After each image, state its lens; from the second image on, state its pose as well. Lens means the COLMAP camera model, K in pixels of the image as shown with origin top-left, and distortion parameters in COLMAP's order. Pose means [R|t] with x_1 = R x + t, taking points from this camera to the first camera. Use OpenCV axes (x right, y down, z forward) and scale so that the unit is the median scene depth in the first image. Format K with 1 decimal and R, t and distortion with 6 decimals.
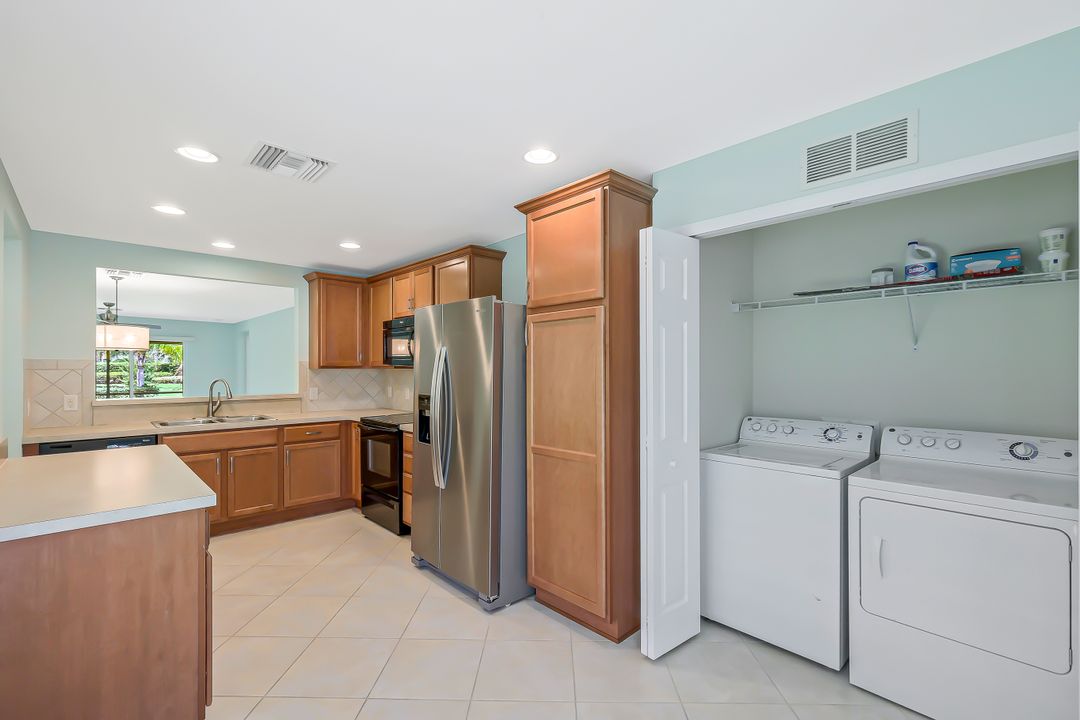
lens RADIAL K [[472.5, 0, 542.3], [0, 472.5, 363.9], [0, 0, 1]] dist [-0.000209, 0.000276]
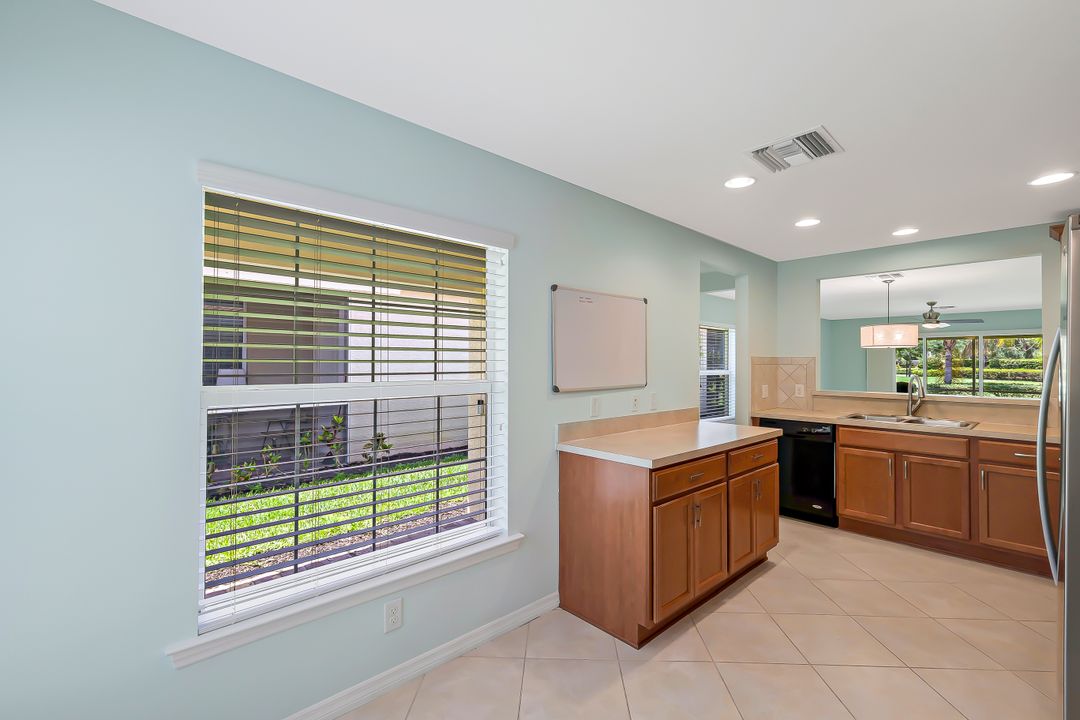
lens RADIAL K [[460.9, 0, 542.0], [0, 460.9, 356.5], [0, 0, 1]] dist [0.000512, 0.000222]
pose [[-0.022298, -0.012000, -0.999679, 0.244182], [0.004095, 0.999918, -0.012094, 0.001471], [0.999743, -0.004363, -0.022247, 0.303009]]
